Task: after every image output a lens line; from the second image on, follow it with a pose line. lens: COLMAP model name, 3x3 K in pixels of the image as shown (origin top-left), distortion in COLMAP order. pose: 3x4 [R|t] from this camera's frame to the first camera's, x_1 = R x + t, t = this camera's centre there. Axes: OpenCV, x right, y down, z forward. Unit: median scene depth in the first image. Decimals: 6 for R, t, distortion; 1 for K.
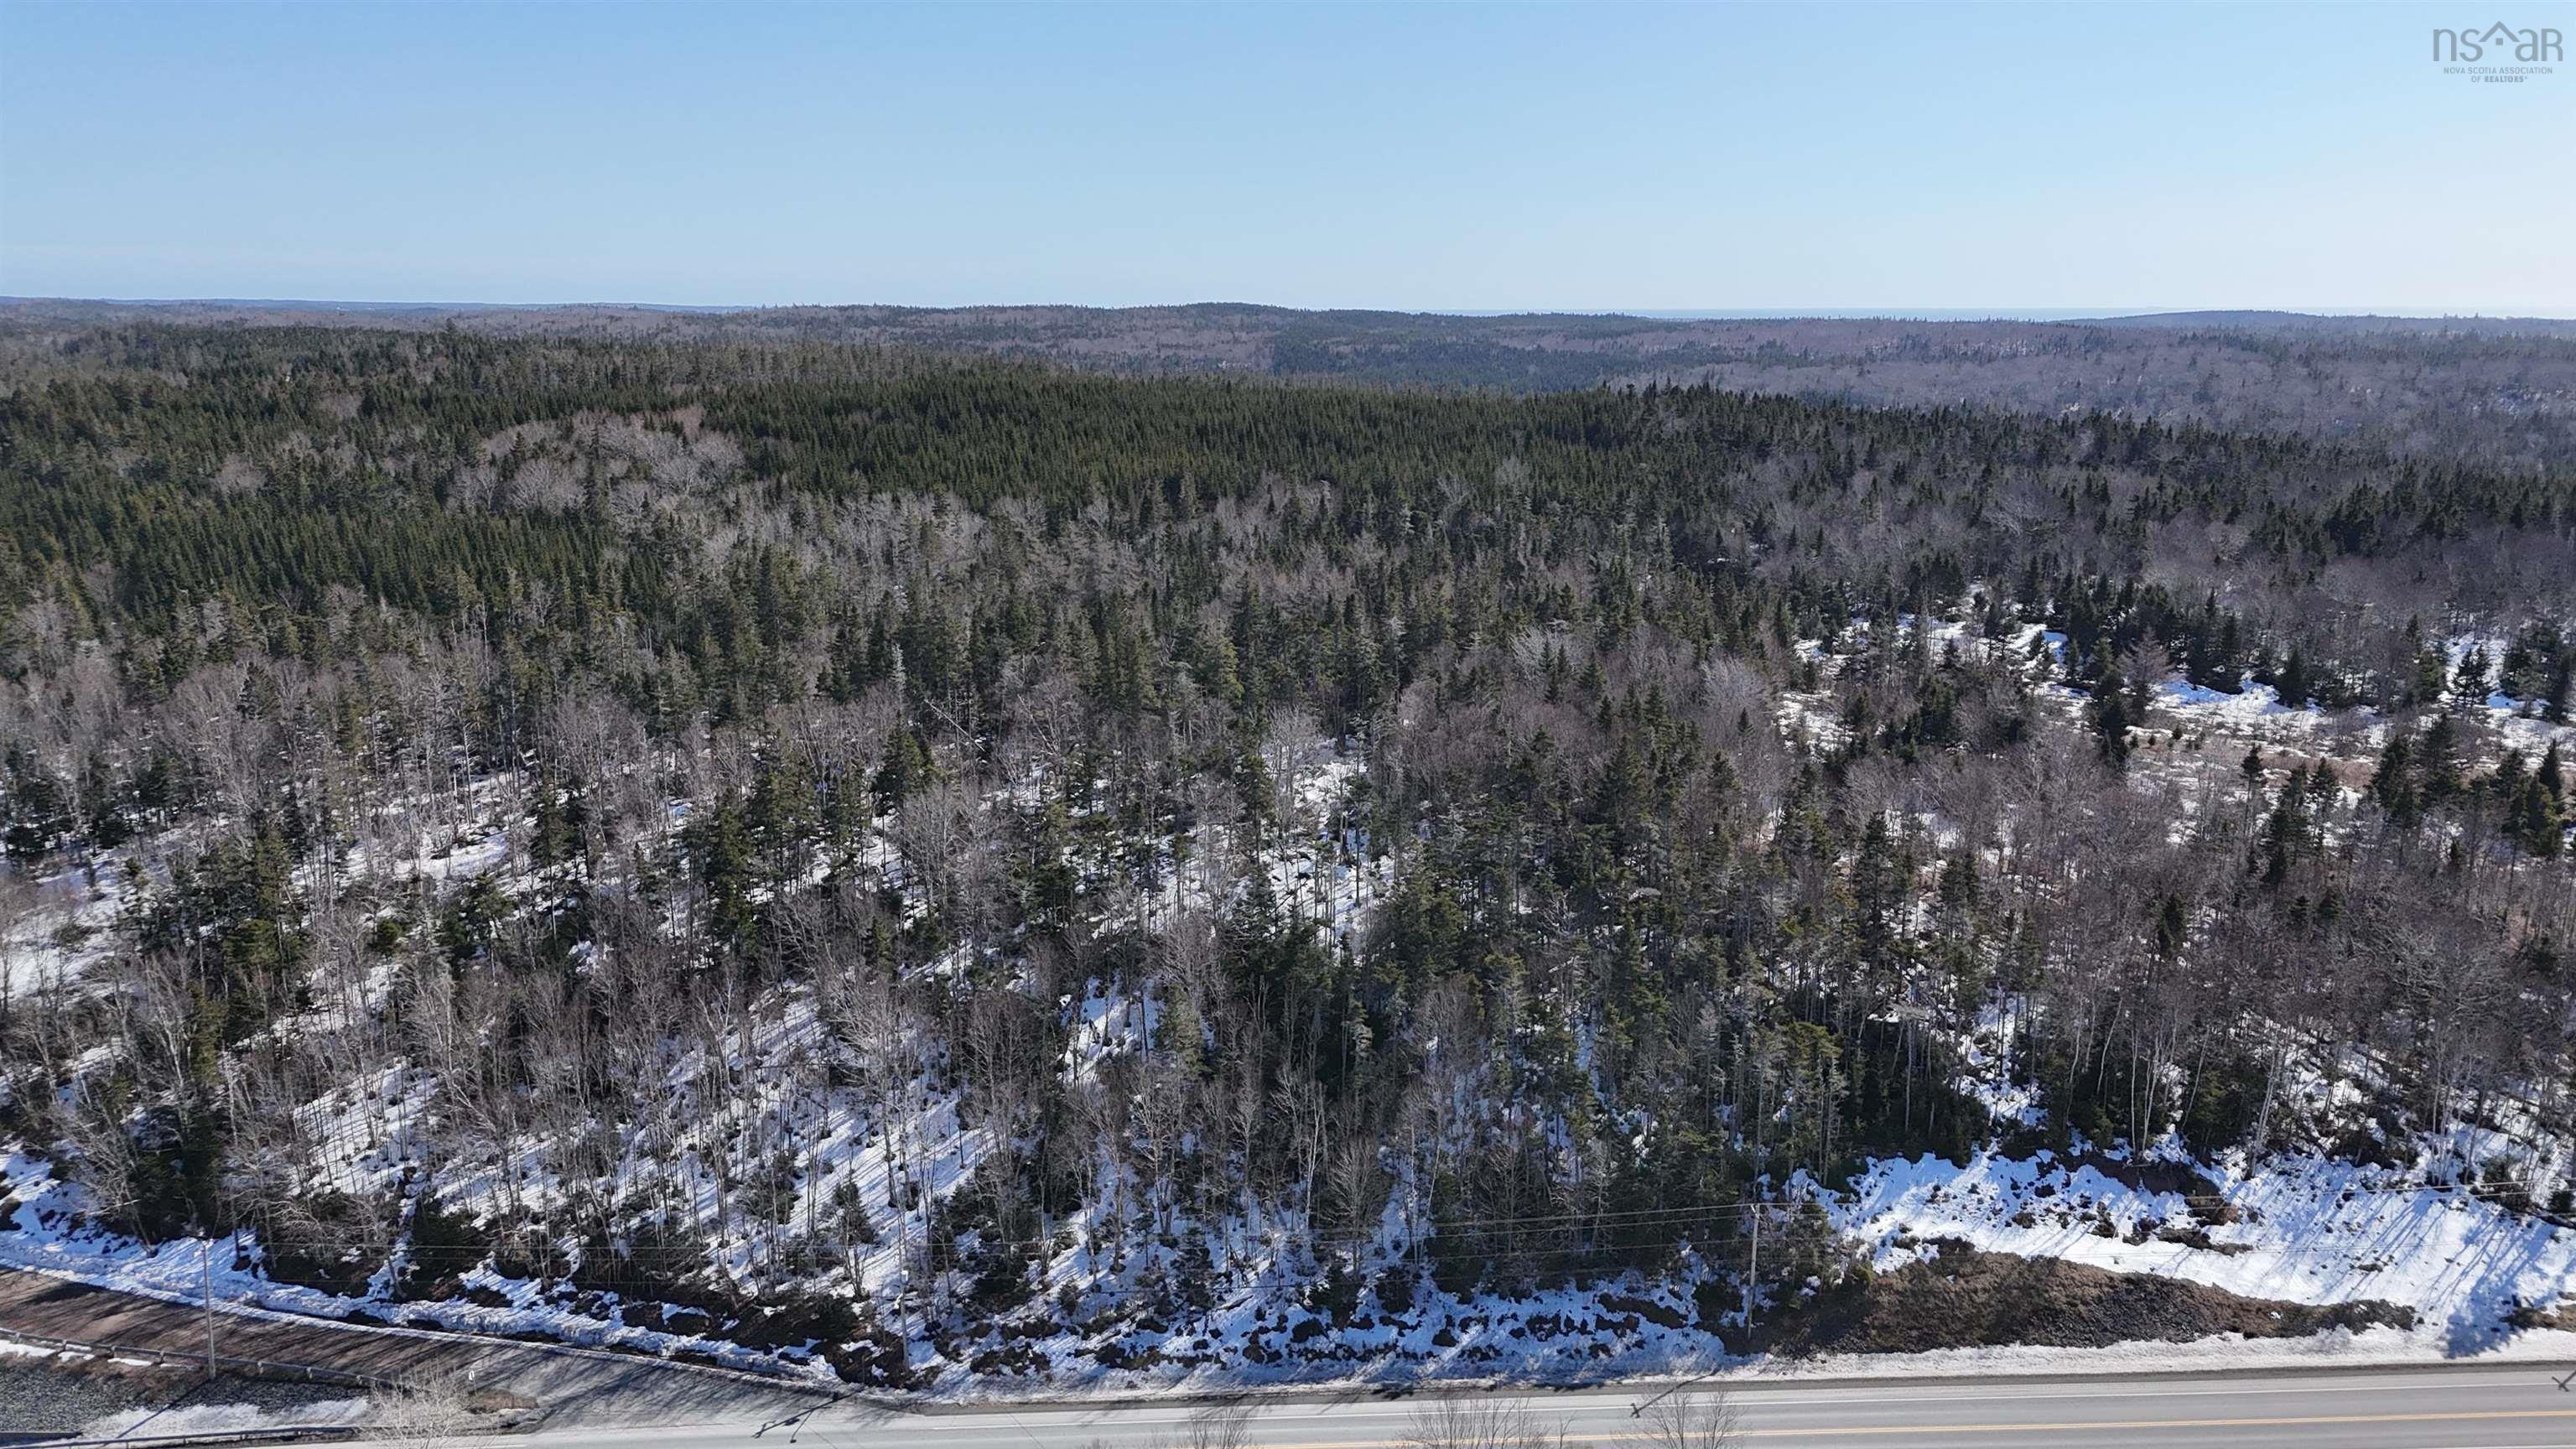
lens RADIAL K [[1870.3, 0, 1291.5], [0, 1870.3, 717.8], [0, 0, 1]] dist [0.068390, -0.057664]
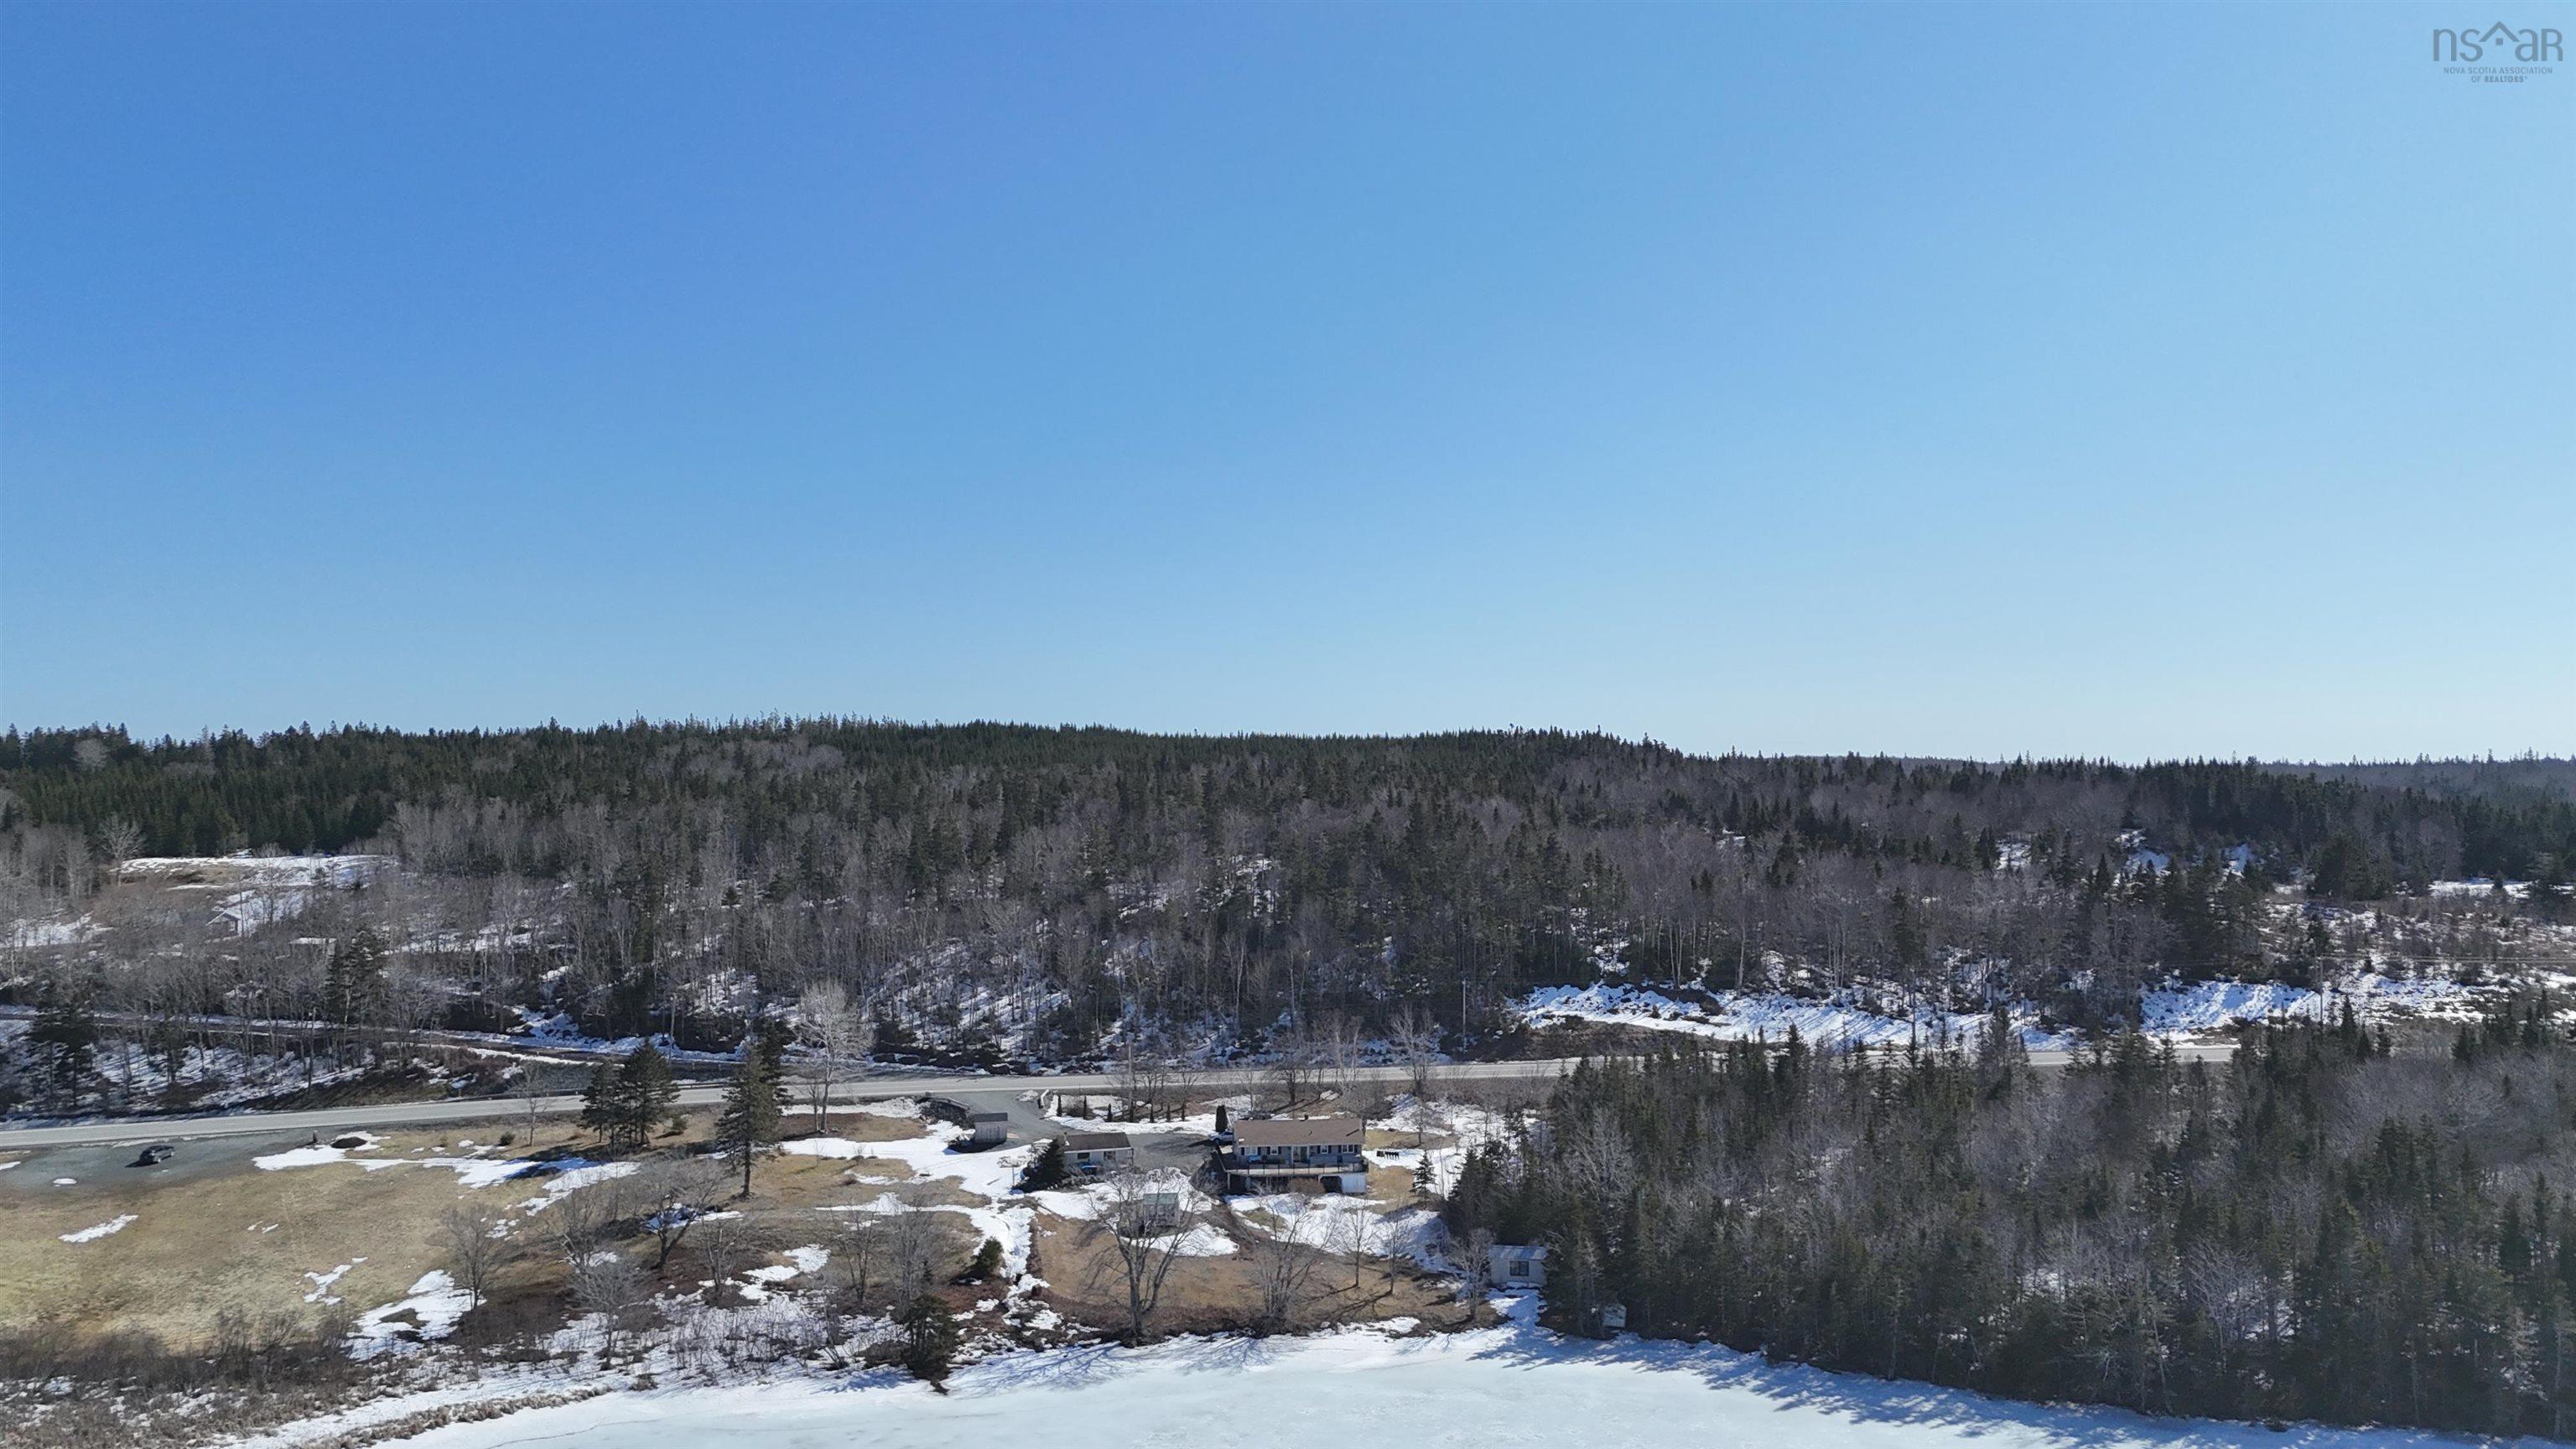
lens RADIAL K [[1870.3, 0, 1292.8], [0, 1870.3, 740.7], [0, 0, 1]] dist [0.068390, -0.057664]
pose [[0.999830, 0.003579, 0.018086, 0.028314], [0.000766, 0.972067, -0.234701, 0.438745], [-0.018421, 0.234675, 0.971899, -0.885593]]
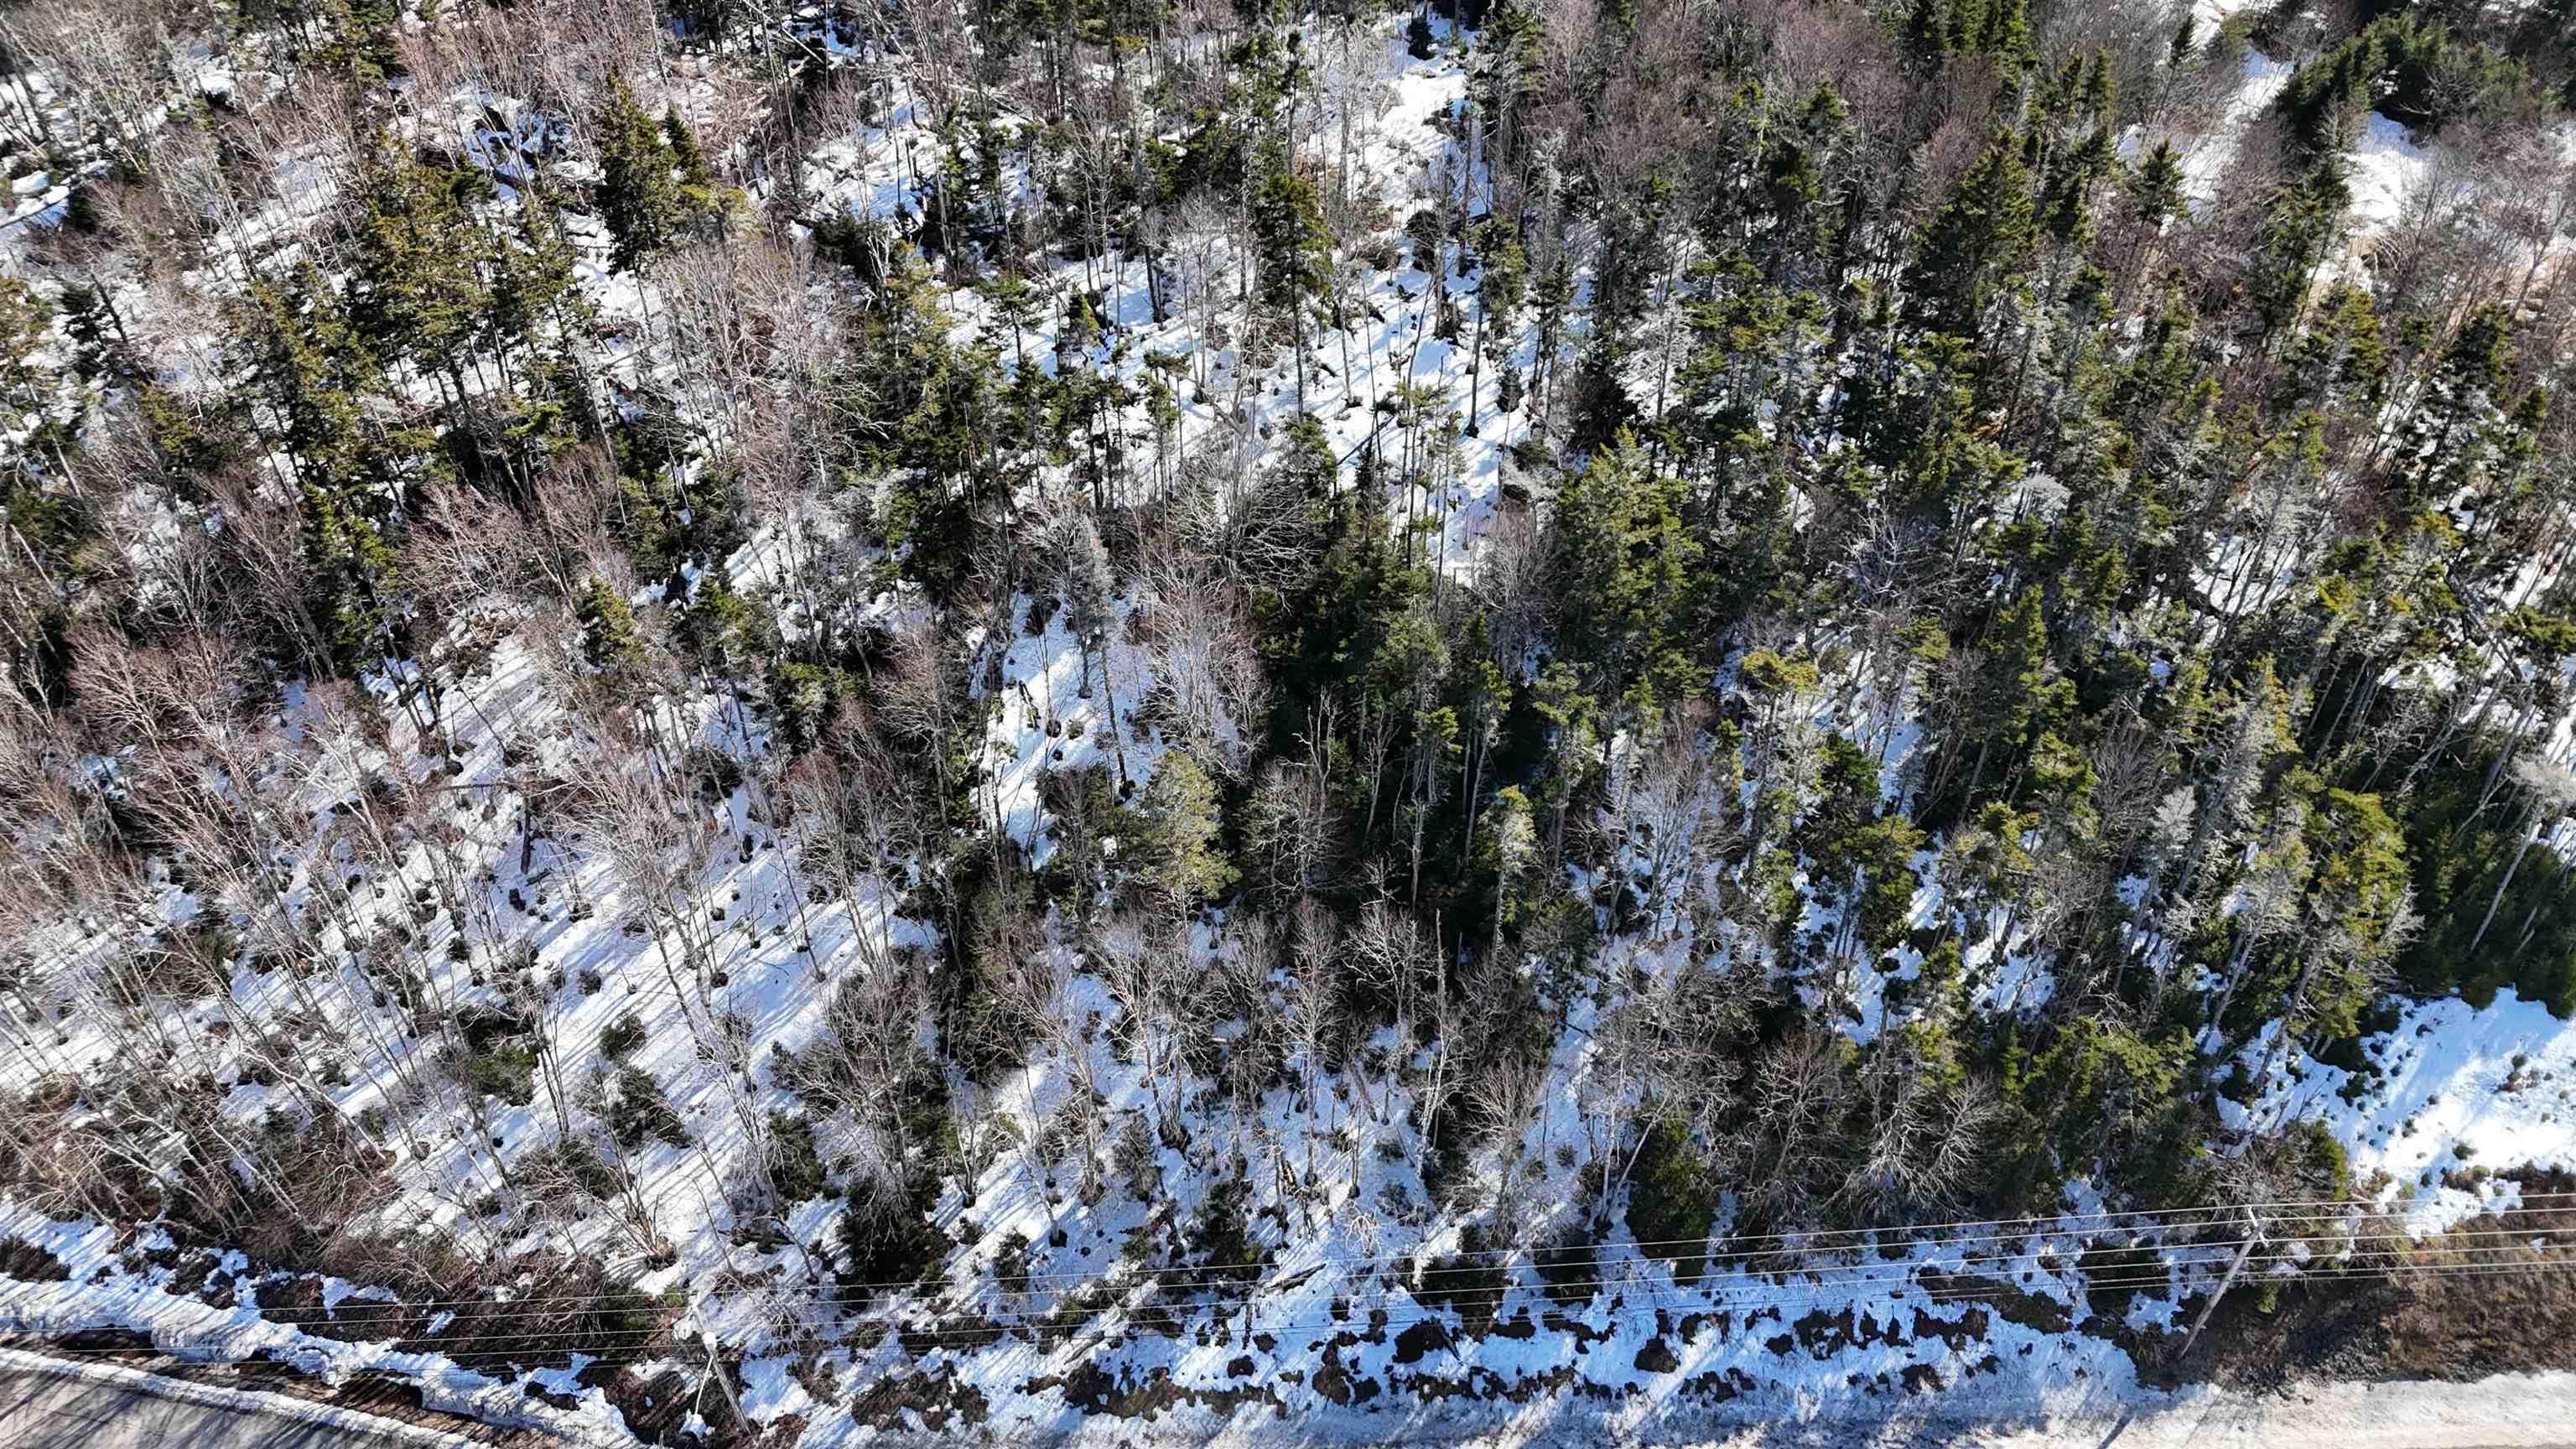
lens RADIAL K [[1870.3, 0, 1295.1], [0, 1870.3, 711.4], [0, 0, 1]] dist [0.068390, -0.057664]
pose [[0.999824, -0.016480, 0.008967, -0.031380], [0.010088, 0.875209, 0.483640, -0.125610], [-0.015818, -0.483465, 0.875221, 0.552589]]
